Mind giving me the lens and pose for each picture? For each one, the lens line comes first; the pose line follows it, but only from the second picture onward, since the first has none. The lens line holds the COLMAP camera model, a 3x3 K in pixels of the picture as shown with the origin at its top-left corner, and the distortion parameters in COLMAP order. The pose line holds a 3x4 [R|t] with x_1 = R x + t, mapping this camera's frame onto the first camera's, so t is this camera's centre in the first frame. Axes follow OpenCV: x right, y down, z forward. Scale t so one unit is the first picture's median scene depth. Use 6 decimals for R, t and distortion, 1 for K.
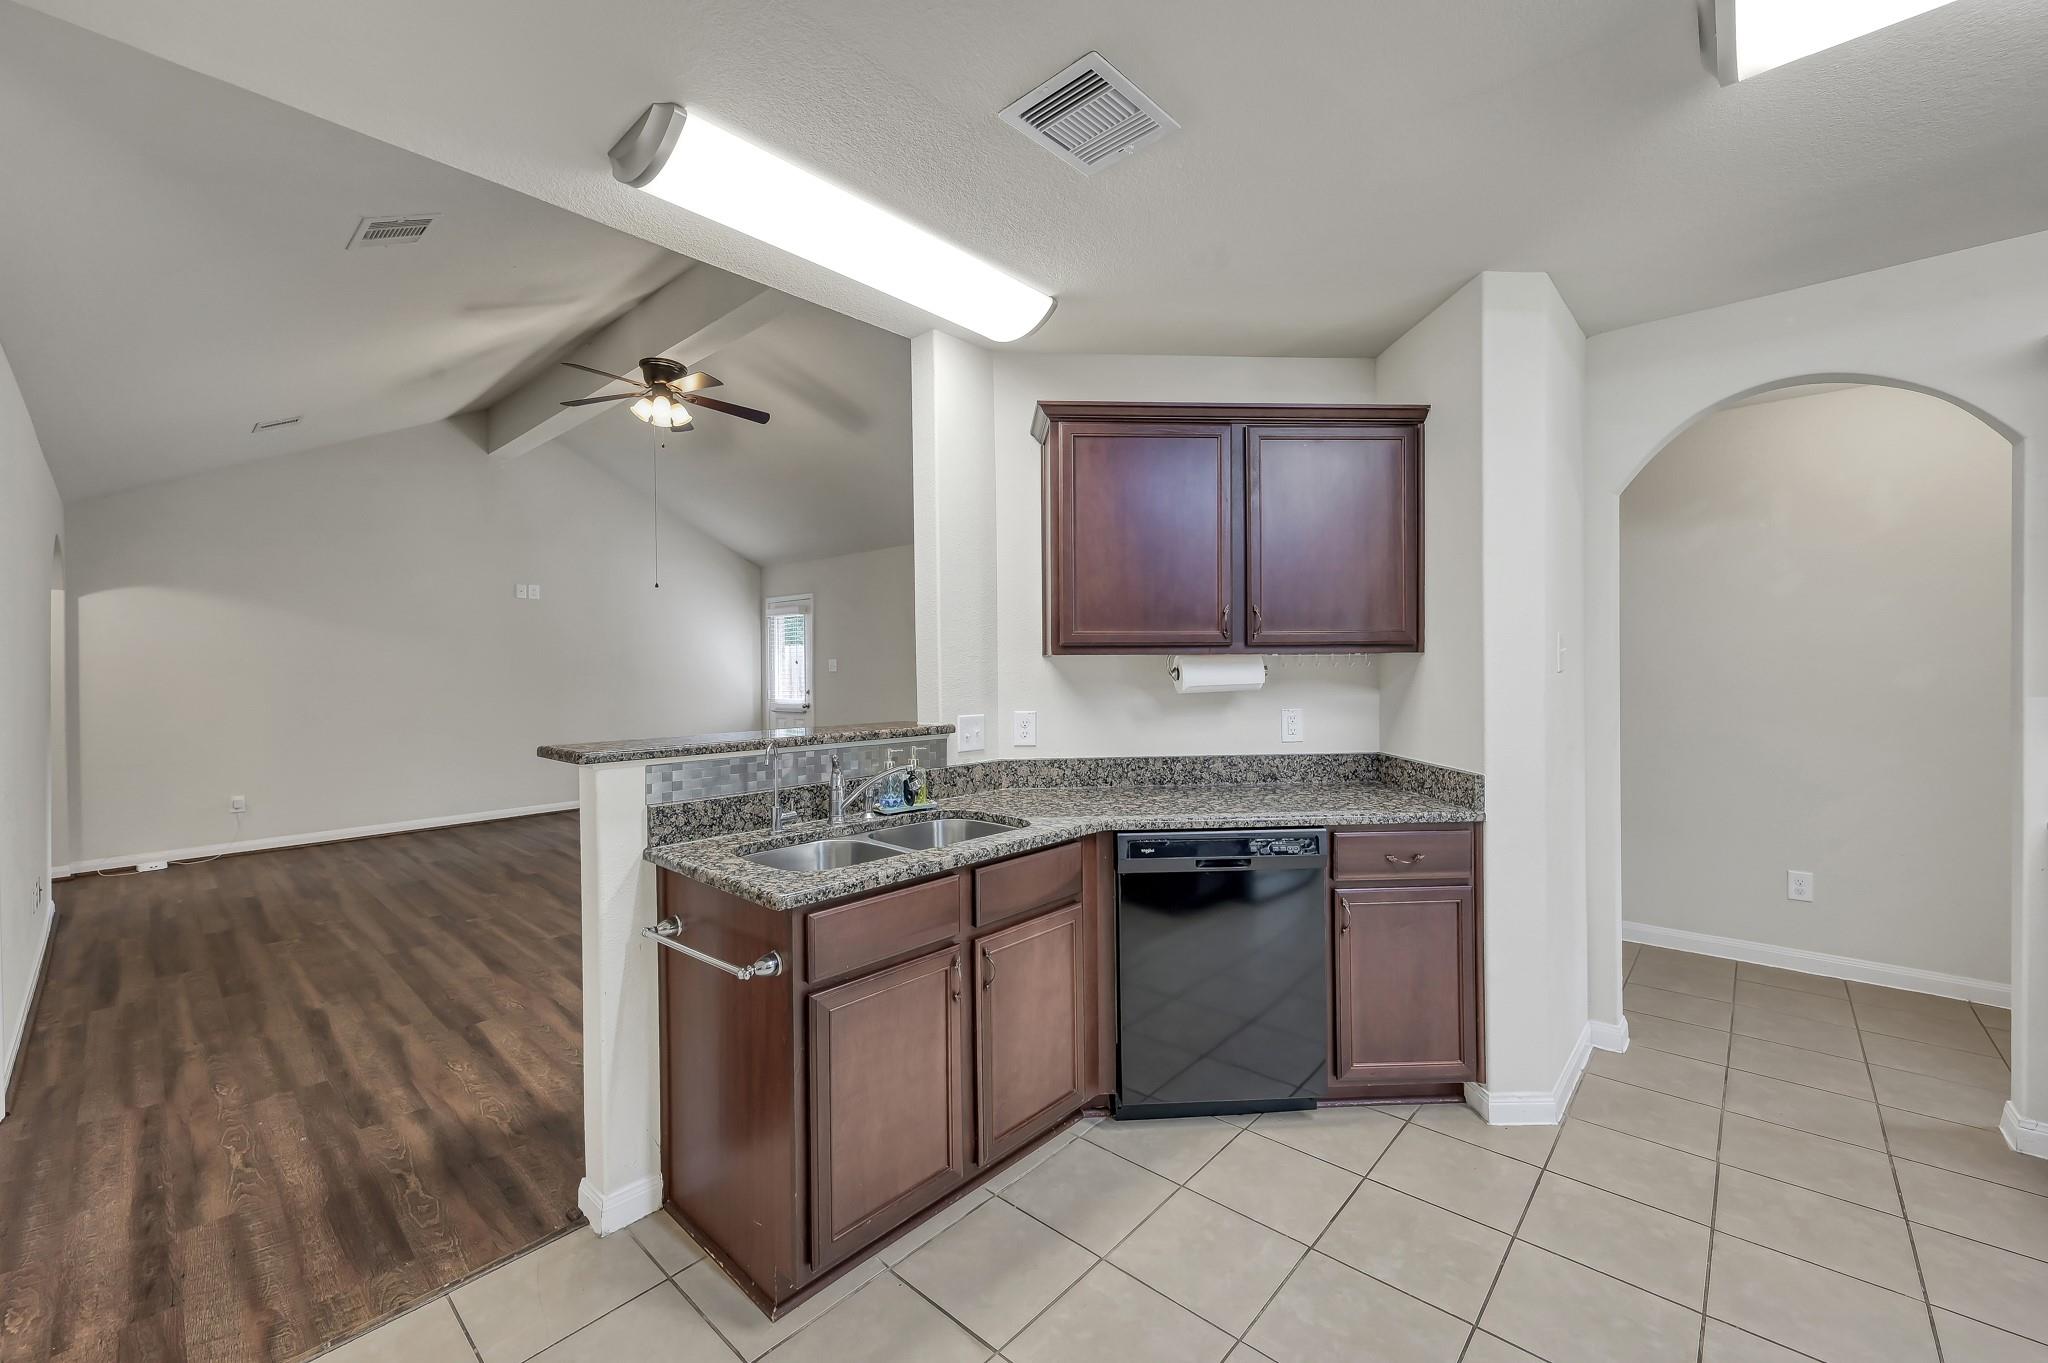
lens RADIAL K [[822.1, 0, 1024.1], [0, 822.1, 673.9], [0, 0, 1]] dist [0.000482, -0.000011]
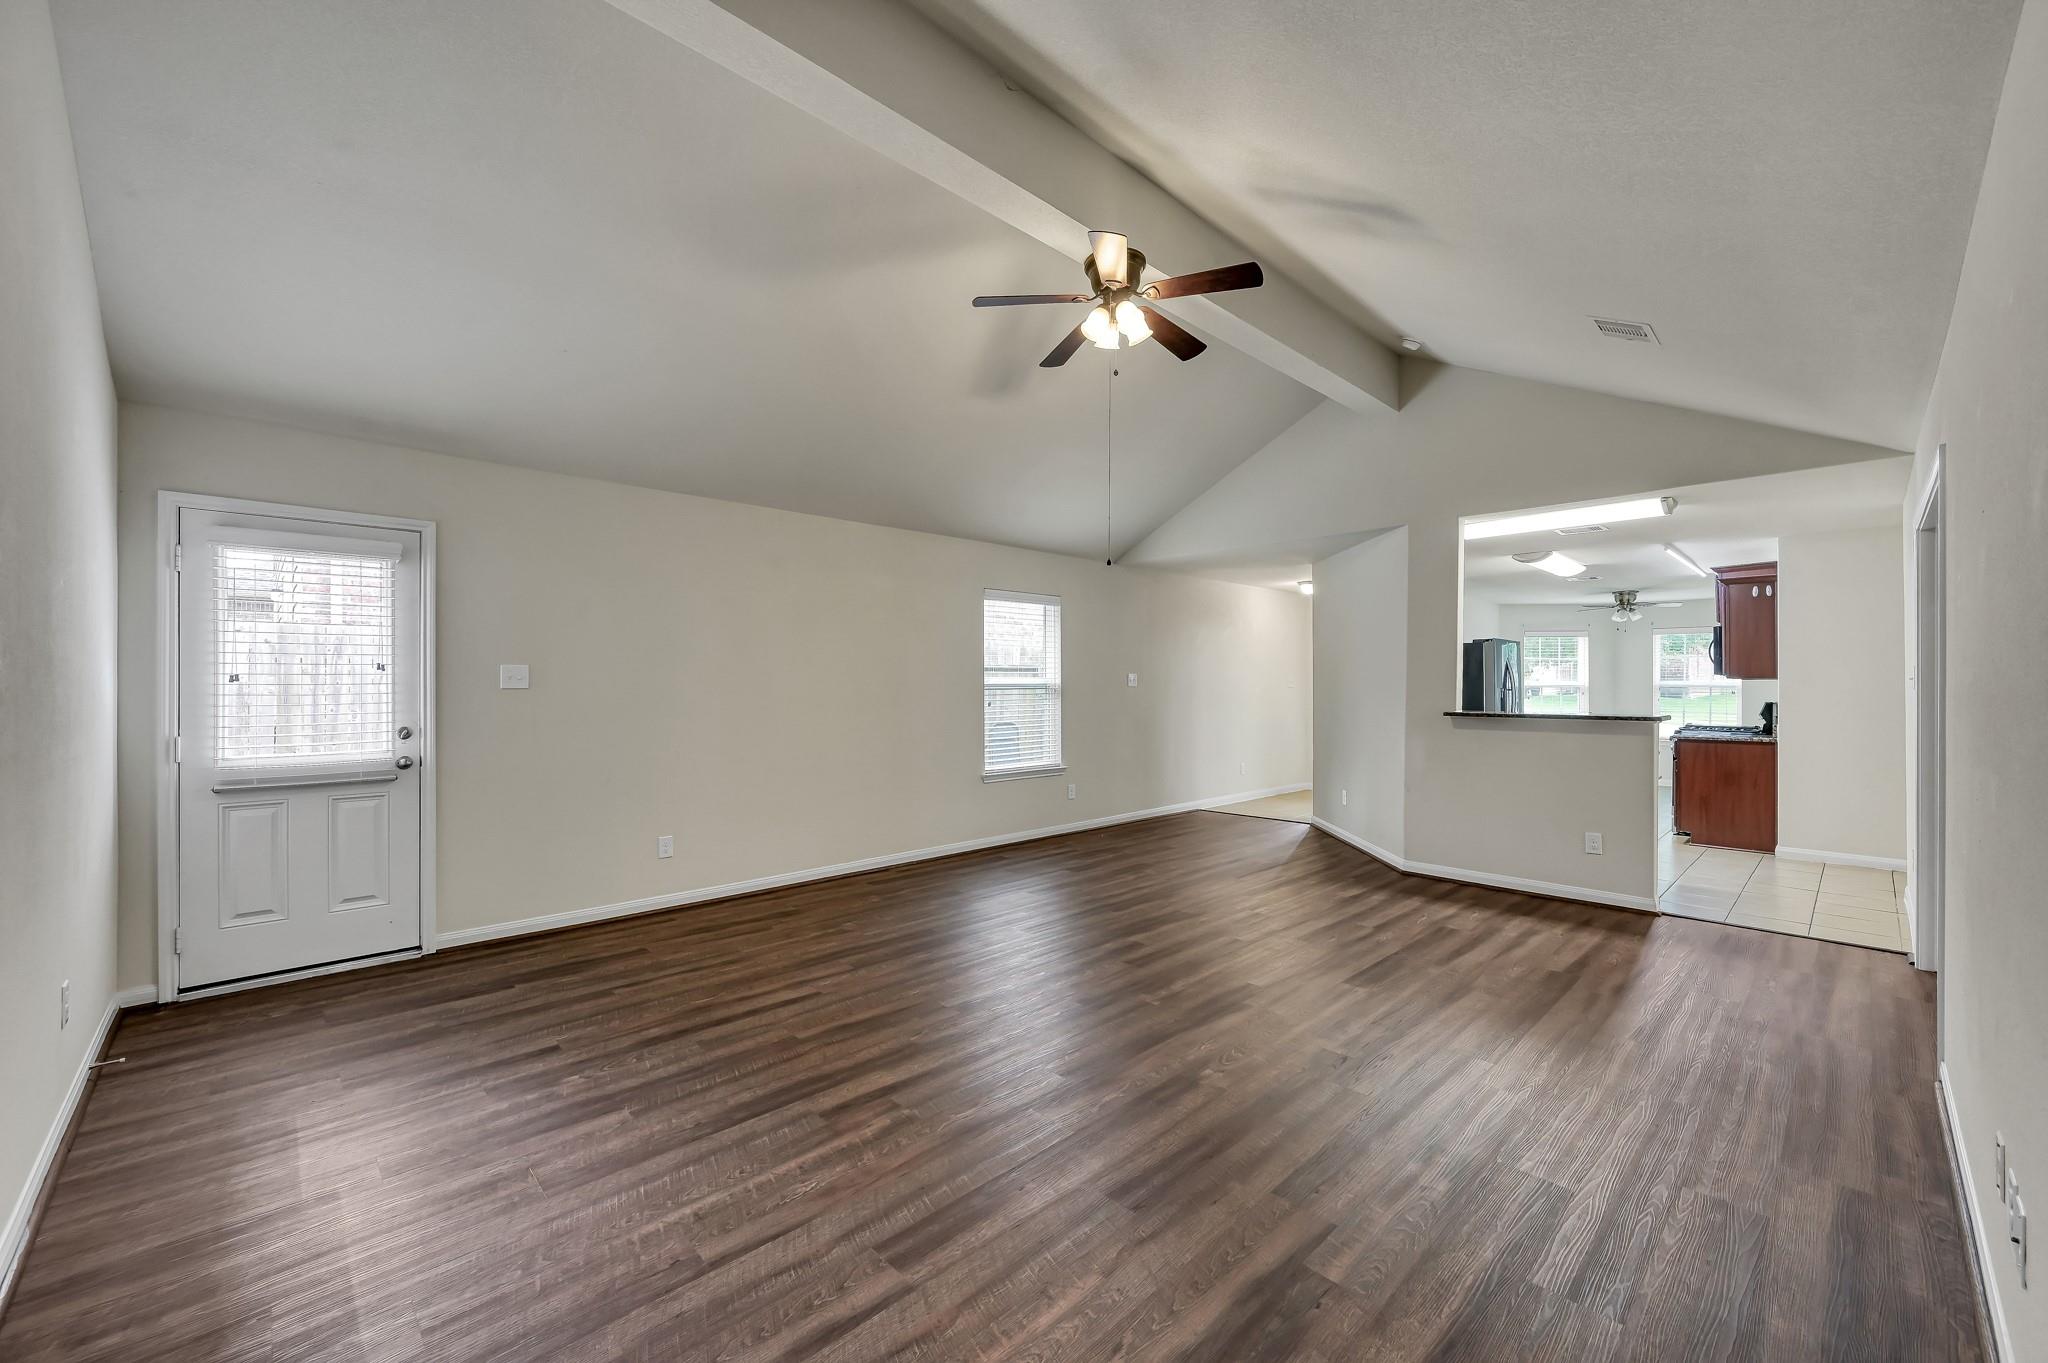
lens RADIAL K [[799.0, 0, 1024.7], [0, 799.0, 678.3], [0, 0, 1]] dist [-0.000444, -0.000083]
pose [[0.069335, 0.014338, 0.997490, -2.093838], [0.005643, 0.999875, -0.014765, 0.002290], [-0.997577, 0.006652, 0.069245, 1.871029]]
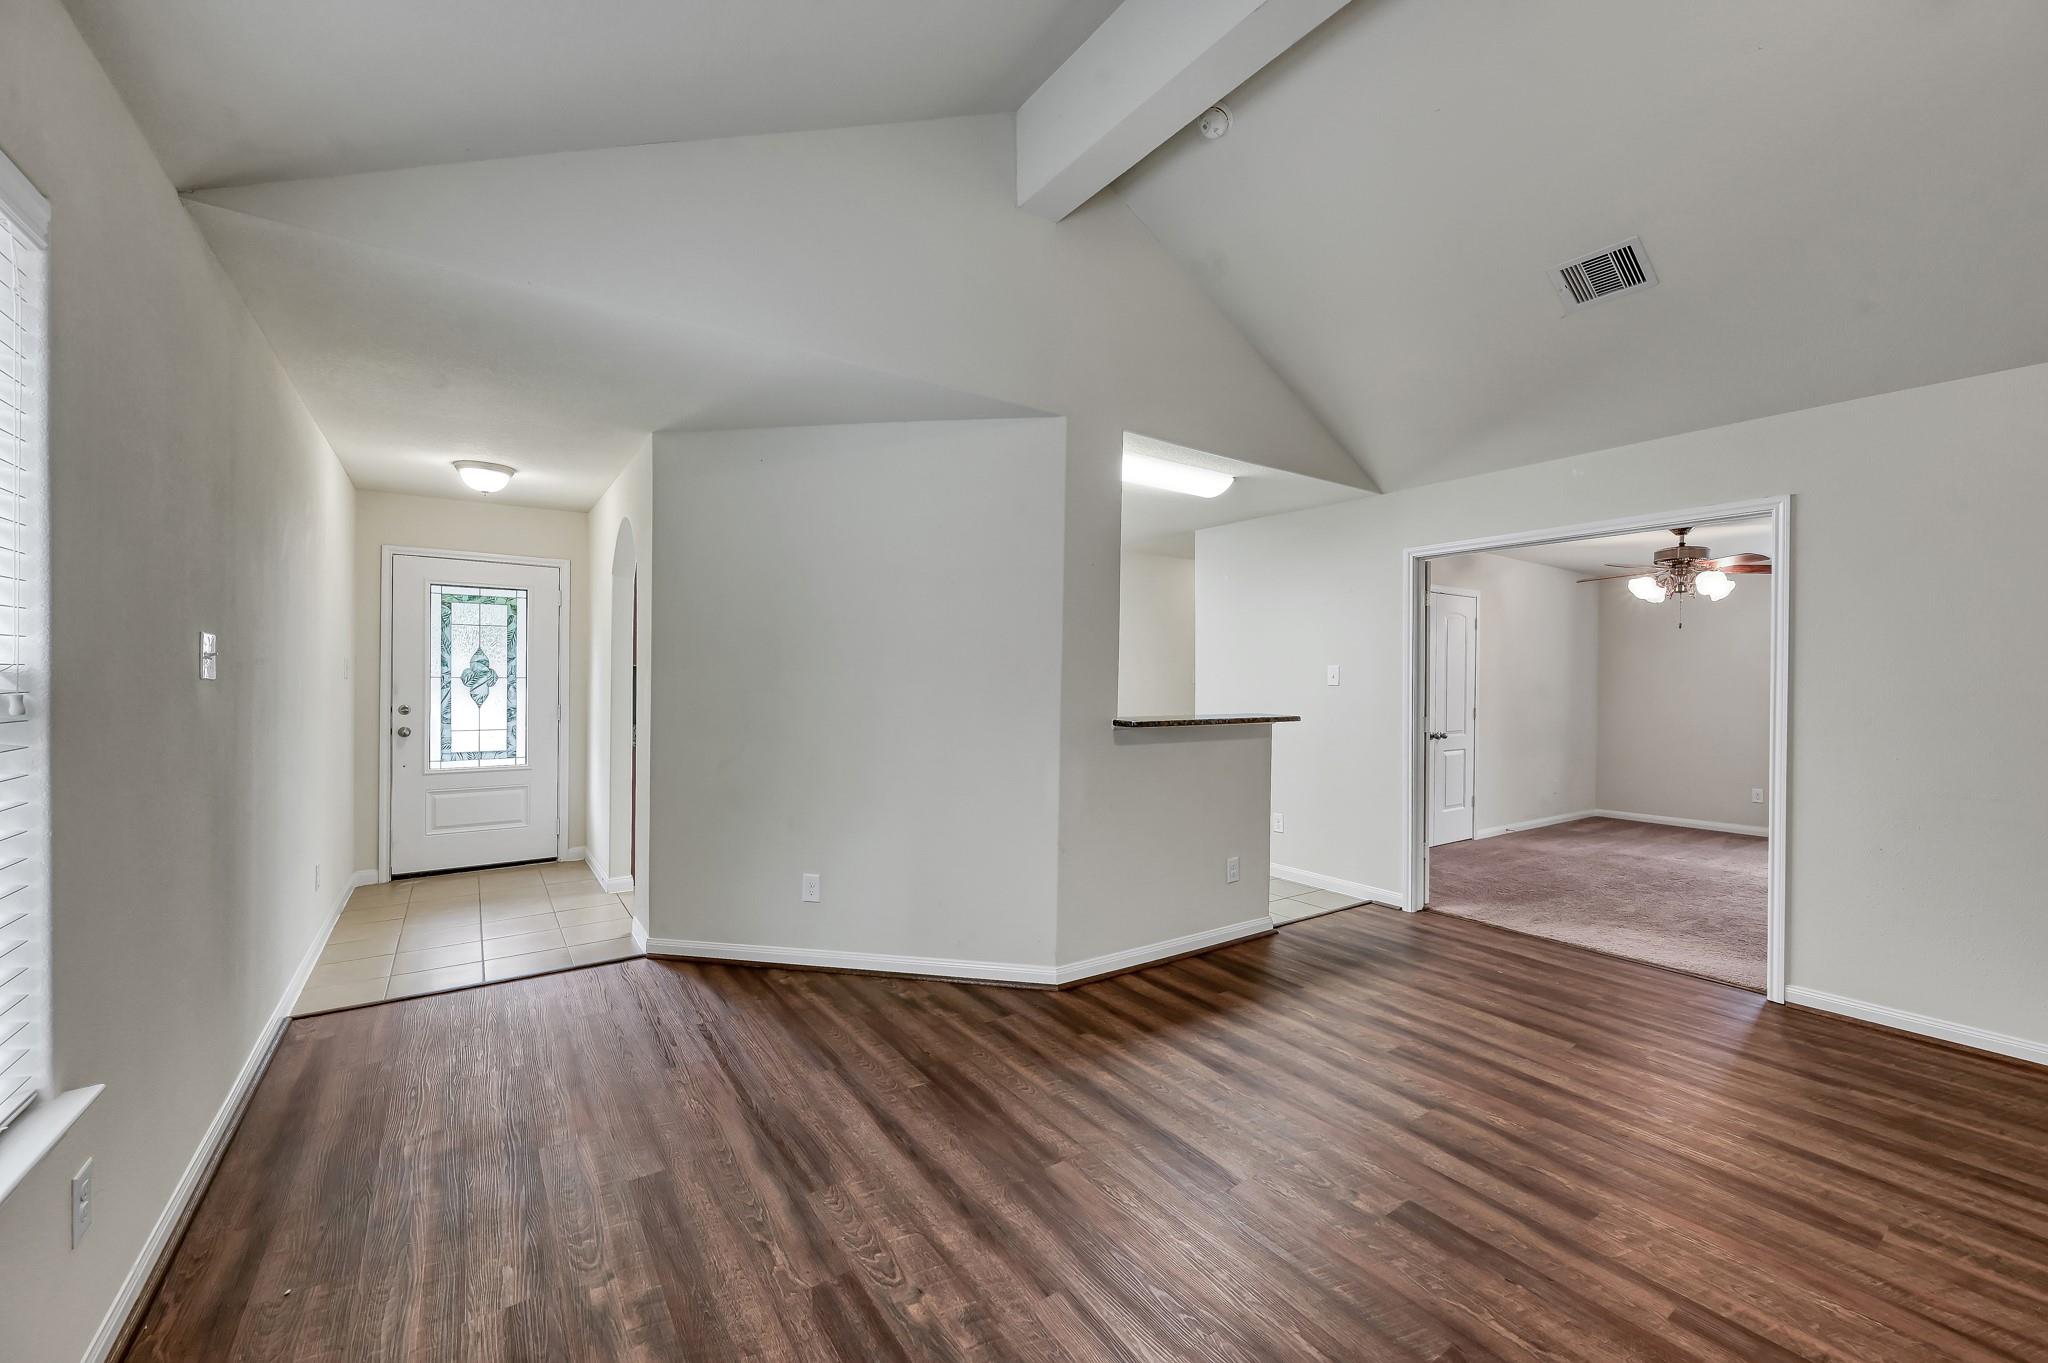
lens RADIAL K [[820.8, 0, 1024.0], [0, 820.8, 681.5], [0, 0, 1]] dist [0.000839, 0.000270]
pose [[-0.973462, -0.002528, 0.228834, -0.277834], [-0.000676, 0.999966, 0.008171, -0.011653], [-0.228847, 0.007800, -0.973431, 2.286638]]
